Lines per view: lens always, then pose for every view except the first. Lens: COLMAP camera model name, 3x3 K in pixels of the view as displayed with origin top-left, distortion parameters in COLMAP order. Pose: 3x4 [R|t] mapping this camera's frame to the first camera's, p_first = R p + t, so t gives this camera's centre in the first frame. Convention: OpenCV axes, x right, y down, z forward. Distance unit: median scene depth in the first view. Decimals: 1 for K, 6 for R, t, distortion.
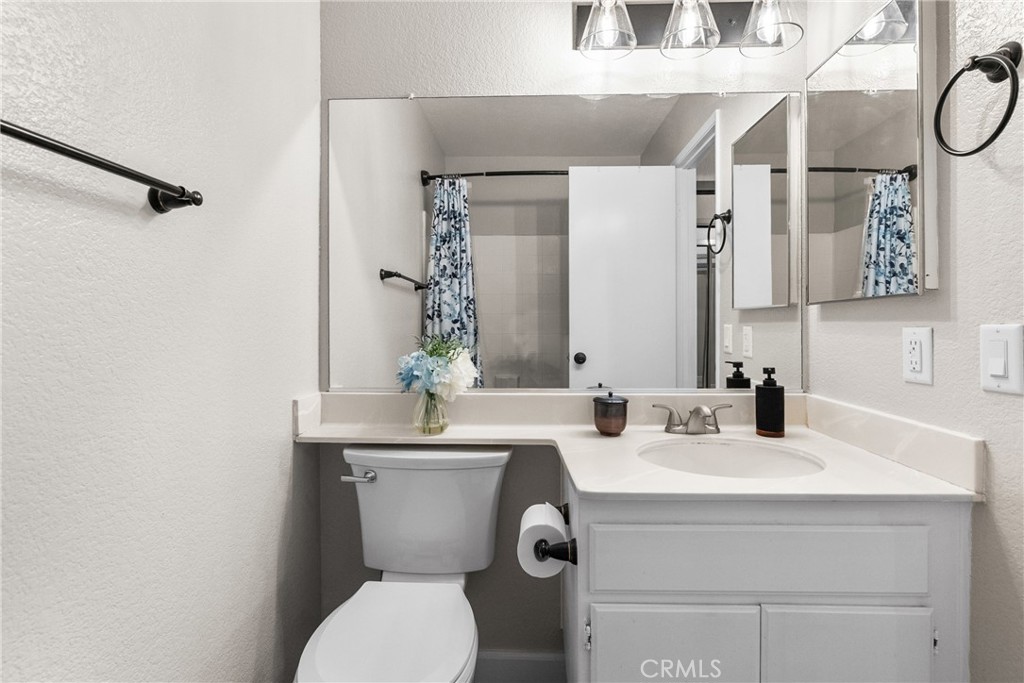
lens RADIAL K [[464.3, 0, 508.2], [0, 464.3, 337.5], [0, 0, 1]] dist [-0.003451, -0.002251]
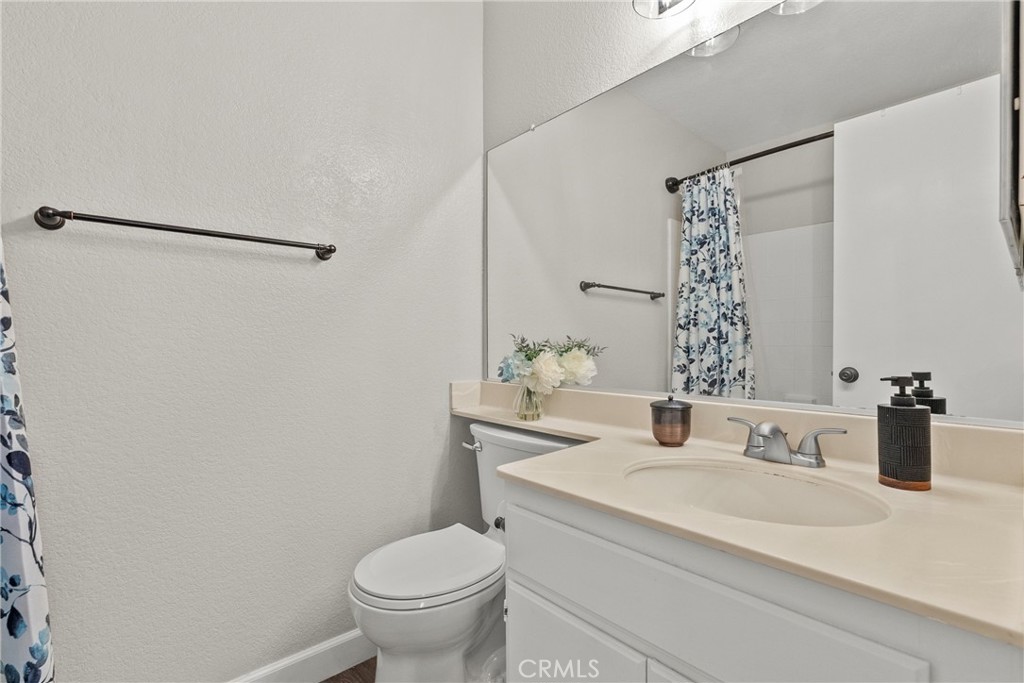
lens RADIAL K [[464.3, 0, 503.2], [0, 464.3, 340.6], [0, 0, 1]] dist [-0.003451, -0.002251]
pose [[0.690661, -0.003471, -0.723170, 0.278742], [-0.020965, 0.999472, -0.024820, 0.018645], [0.722875, 0.032303, 0.690224, 0.076690]]
